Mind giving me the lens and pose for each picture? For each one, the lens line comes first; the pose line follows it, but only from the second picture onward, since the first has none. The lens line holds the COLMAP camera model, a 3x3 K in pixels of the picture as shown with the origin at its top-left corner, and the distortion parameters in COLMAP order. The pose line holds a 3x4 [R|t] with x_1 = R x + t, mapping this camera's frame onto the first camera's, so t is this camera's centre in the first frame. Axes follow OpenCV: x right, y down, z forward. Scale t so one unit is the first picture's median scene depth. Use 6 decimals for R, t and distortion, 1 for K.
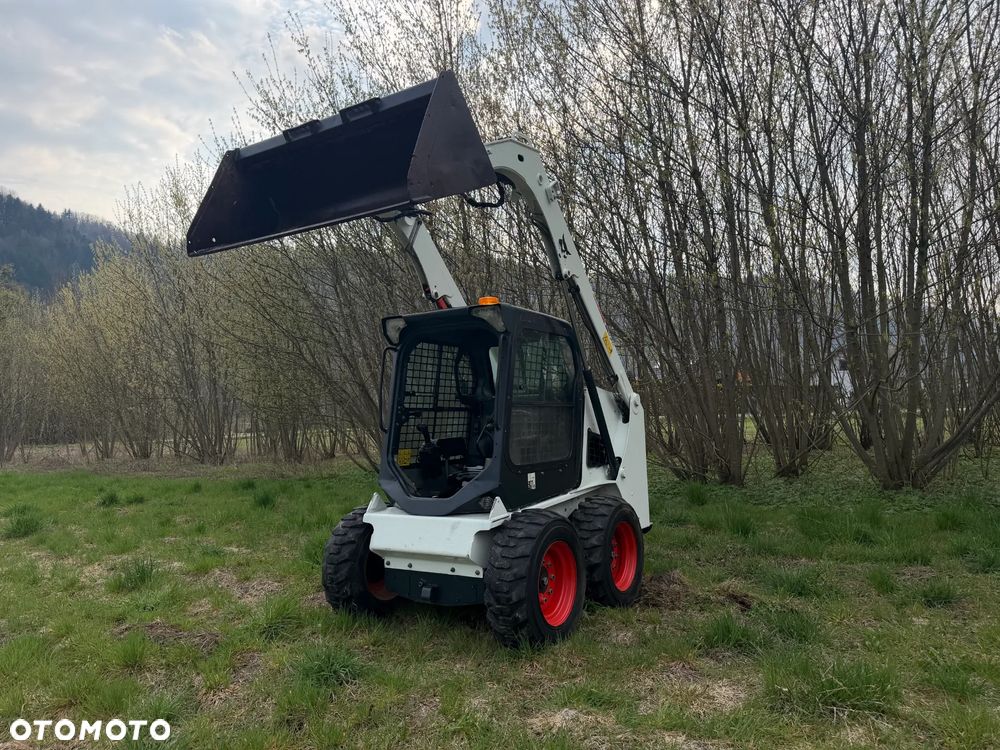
lens RADIAL K [[717.7, 0, 519.6], [0, 717.7, 374.8], [0, 0, 1]] dist [0.070506, -0.002379]
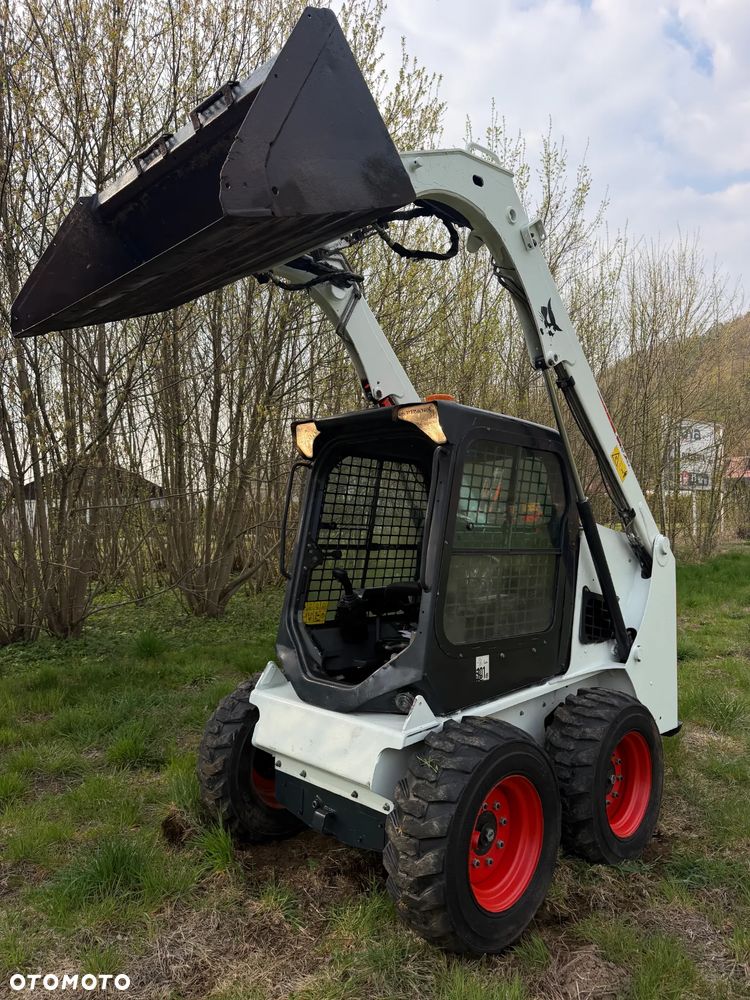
lens RADIAL K [[717.7, 0, 374.4], [0, 717.7, 486.8], [0, 0, 1]] dist [0.070506, -0.002379]
pose [[0.970032, 0.029287, -0.241204, 0.069224], [-0.029930, 0.999551, 0.001000, -0.015820], [0.241125, 0.006249, 0.970474, 0.297327]]
